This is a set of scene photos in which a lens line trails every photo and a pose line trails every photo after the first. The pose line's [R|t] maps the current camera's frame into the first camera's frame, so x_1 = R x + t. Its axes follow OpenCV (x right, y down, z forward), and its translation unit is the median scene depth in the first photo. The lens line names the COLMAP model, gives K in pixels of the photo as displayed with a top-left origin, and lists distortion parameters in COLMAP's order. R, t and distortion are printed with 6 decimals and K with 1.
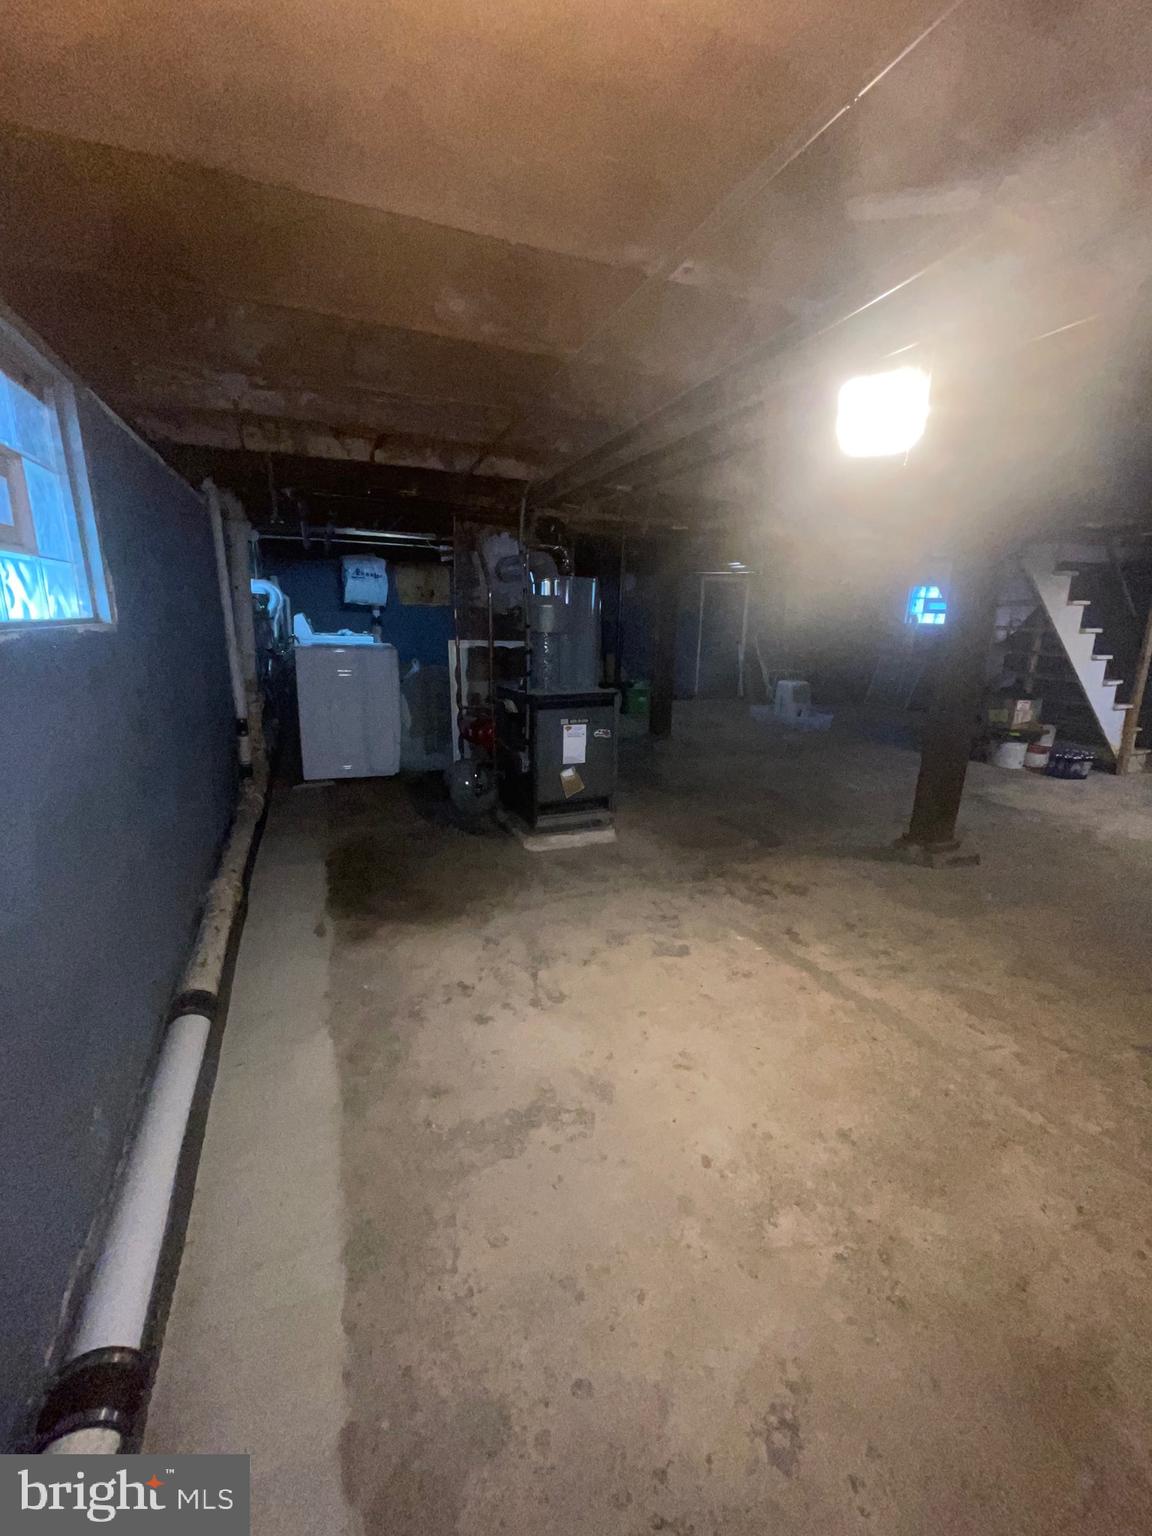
lens RADIAL K [[620.4, 0, 573.8], [0, 620.4, 762.1], [0, 0, 1]] dist [0.004276, -0.000184]
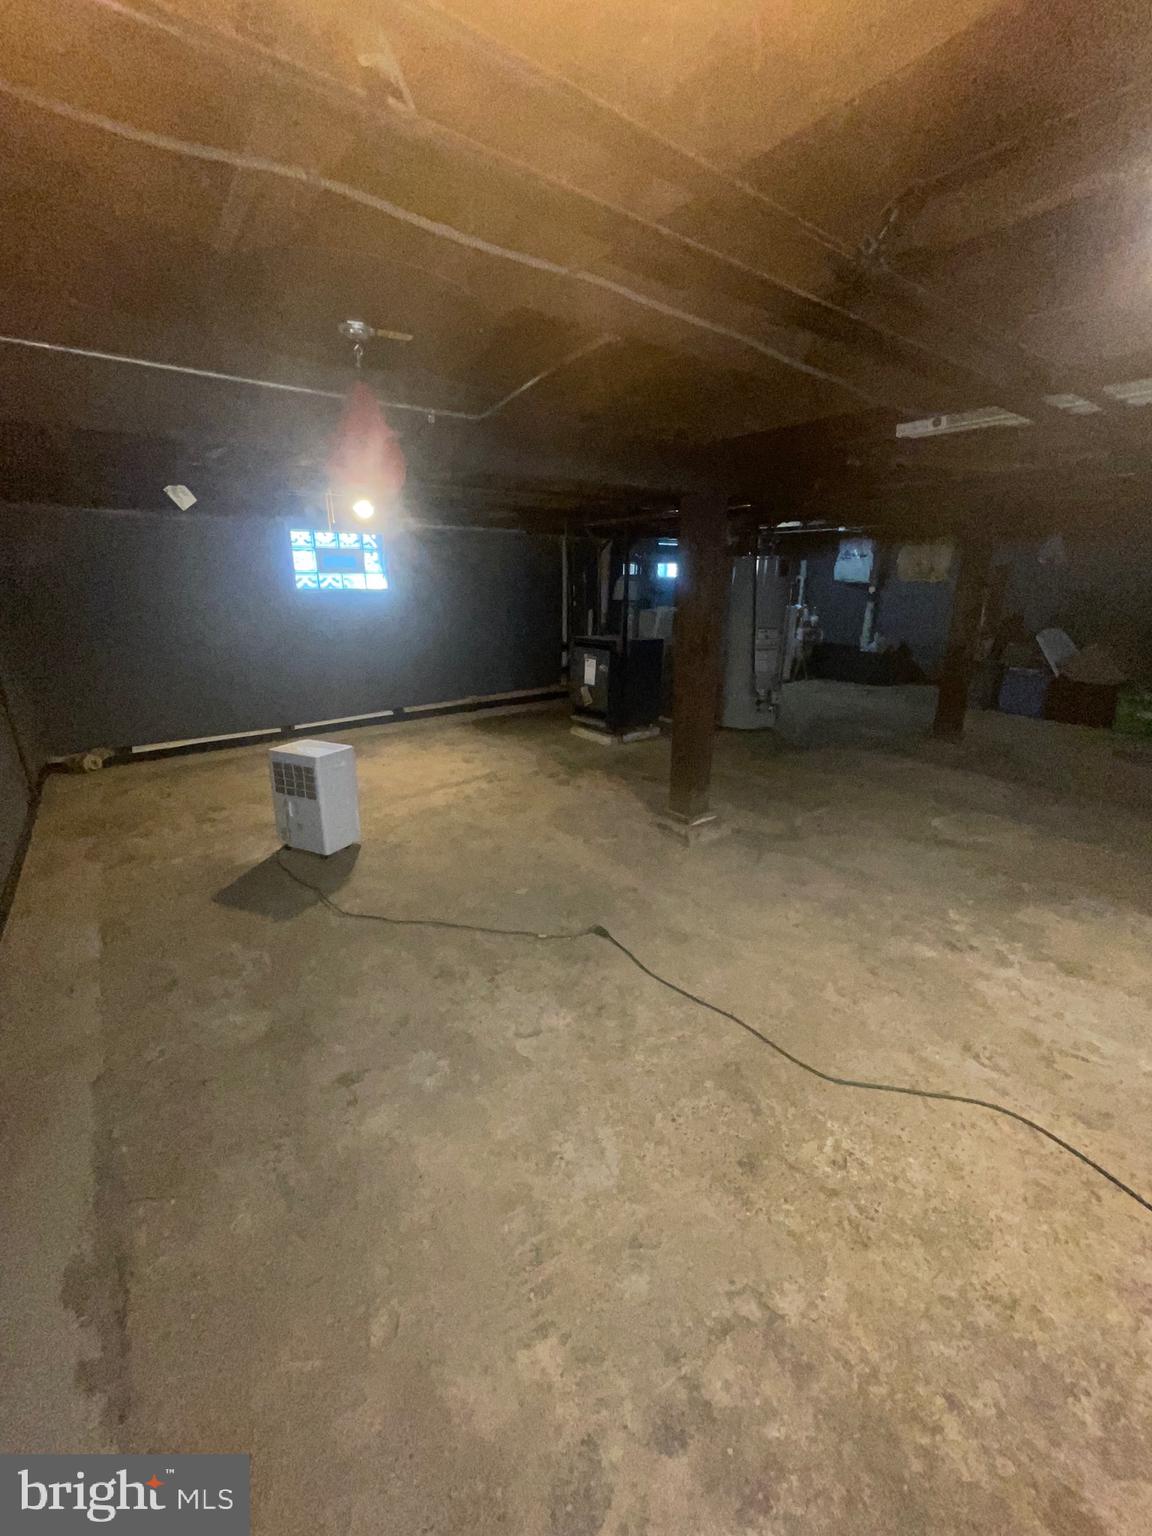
lens RADIAL K [[620.4, 0, 575.2], [0, 620.4, 759.8], [0, 0, 1]] dist [0.004276, -0.000184]
pose [[0.281778, 0.263878, -0.922480, 1.527751], [-0.236074, 0.950949, 0.199911, -0.124464], [0.929984, 0.161443, 0.330251, 0.500609]]
